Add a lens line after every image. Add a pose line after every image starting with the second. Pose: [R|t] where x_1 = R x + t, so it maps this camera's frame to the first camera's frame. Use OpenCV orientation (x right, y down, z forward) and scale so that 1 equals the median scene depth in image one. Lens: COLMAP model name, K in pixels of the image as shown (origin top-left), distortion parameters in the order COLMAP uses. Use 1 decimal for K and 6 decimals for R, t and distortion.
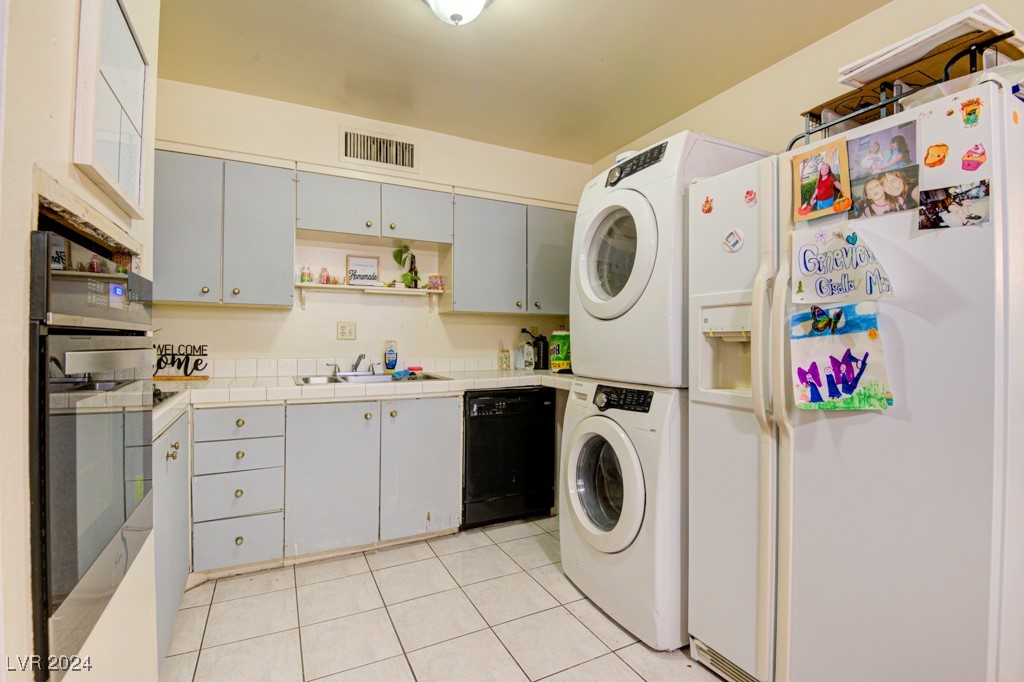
lens RADIAL K [[466.8, 0, 513.9], [0, 466.8, 339.1], [0, 0, 1]] dist [0.005320, -0.025191]
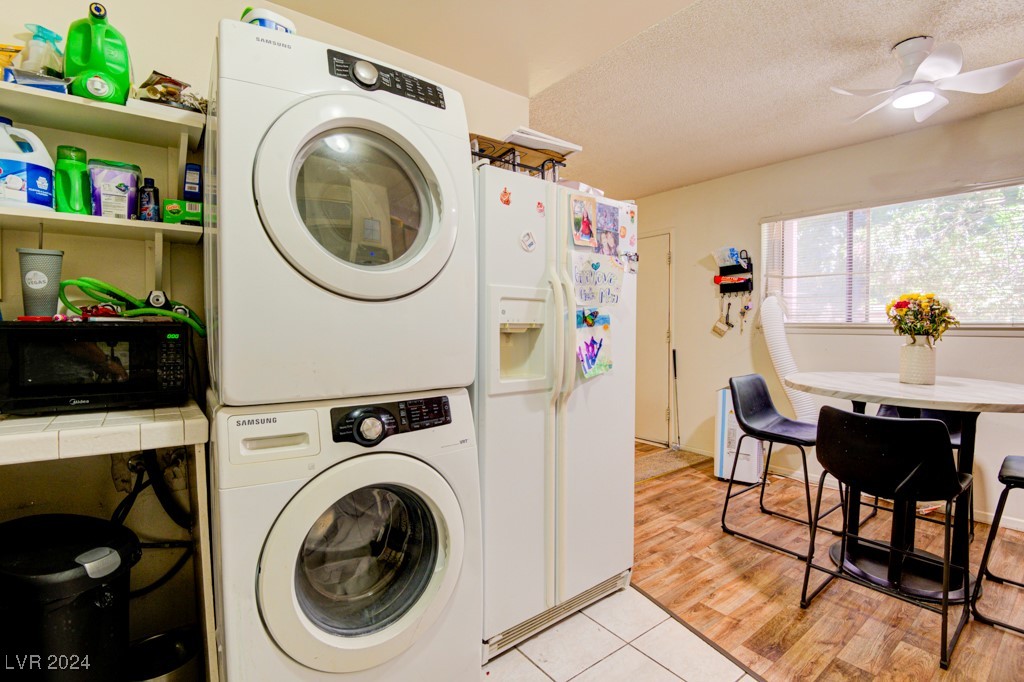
lens RADIAL K [[466.8, 0, 513.9], [0, 466.8, 339.1], [0, 0, 1]] dist [0.005320, -0.025191]
pose [[-0.184494, -0.025364, 0.982506, -0.359752], [-0.001732, 0.999674, 0.025482, -0.004431], [-0.982832, 0.003000, -0.184478, 0.727845]]
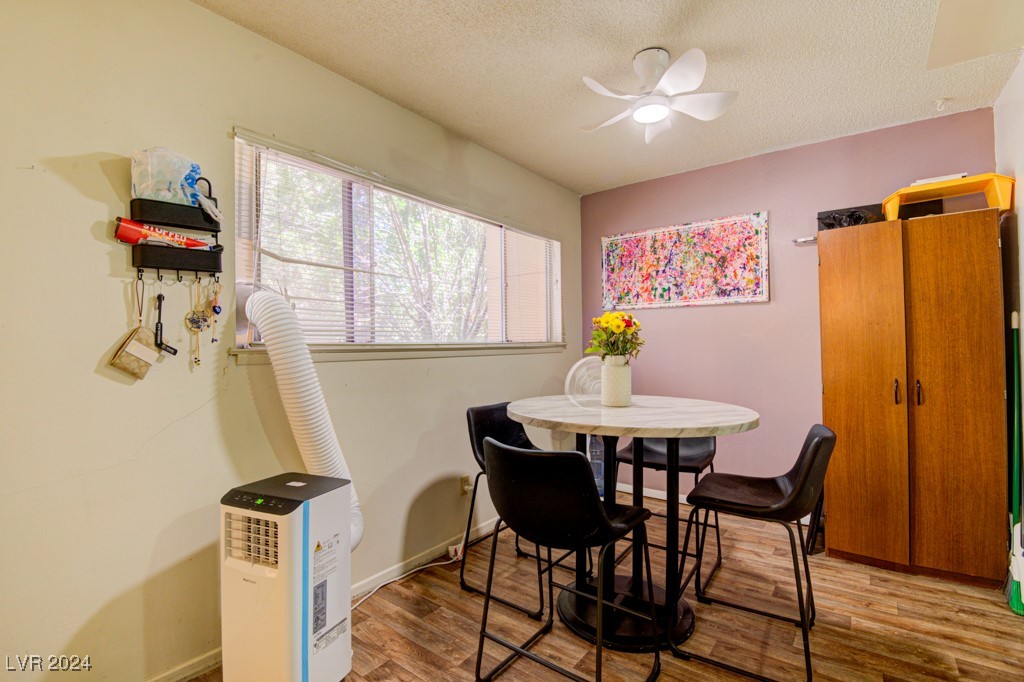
lens RADIAL K [[466.8, 0, 513.9], [0, 466.8, 339.1], [0, 0, 1]] dist [0.005320, -0.025191]
pose [[-0.902294, 0.006701, -0.431070, 0.898256], [0.012168, 0.999877, -0.009926, -0.014389], [0.430950, -0.014202, -0.902264, 0.499315]]
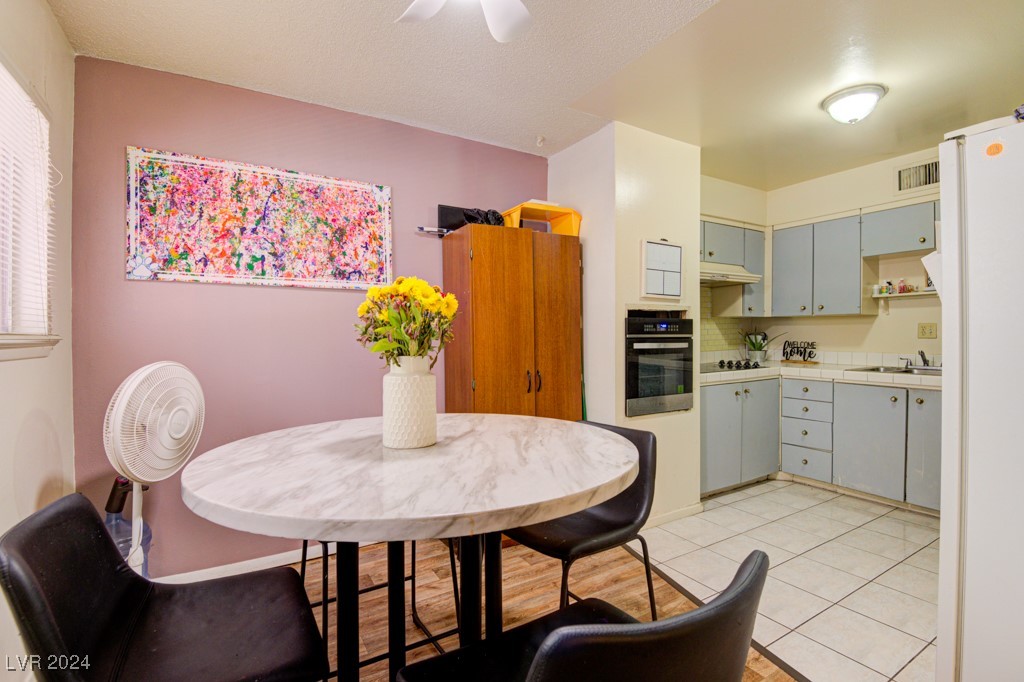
lens RADIAL K [[466.8, 0, 513.9], [0, 466.8, 339.1], [0, 0, 1]] dist [0.005320, -0.025191]
pose [[0.064917, 0.003920, -0.997883, 0.852962], [0.006445, 0.999970, 0.004348, -0.010032], [0.997870, -0.006713, 0.064890, -0.109874]]
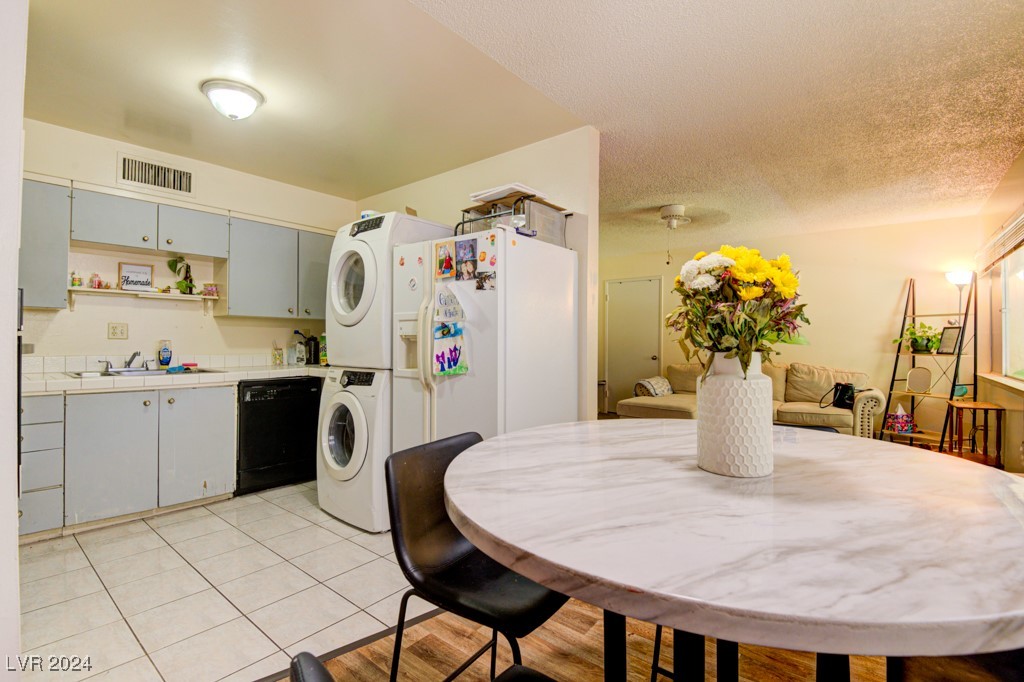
lens RADIAL K [[466.8, 0, 513.9], [0, 466.8, 339.1], [0, 0, 1]] dist [0.005320, -0.025191]
pose [[0.911814, 0.004041, 0.410584, 0.054775], [-0.003357, 0.999992, -0.002387, 0.001030], [-0.410590, 0.000798, 0.911820, -0.453202]]
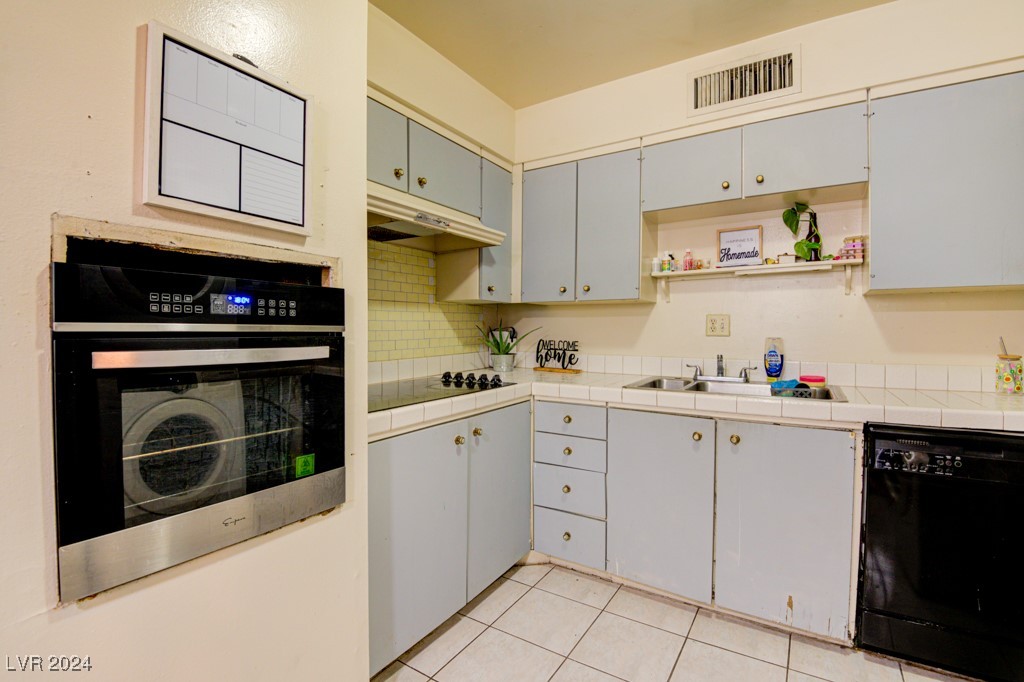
lens RADIAL K [[466.8, 0, 513.9], [0, 466.8, 339.1], [0, 0, 1]] dist [0.005320, -0.025191]
pose [[0.511170, 0.009195, -0.859430, 0.187920], [0.002541, 0.999922, 0.012209, -0.005134], [0.859476, -0.008424, 0.511107, 0.339122]]
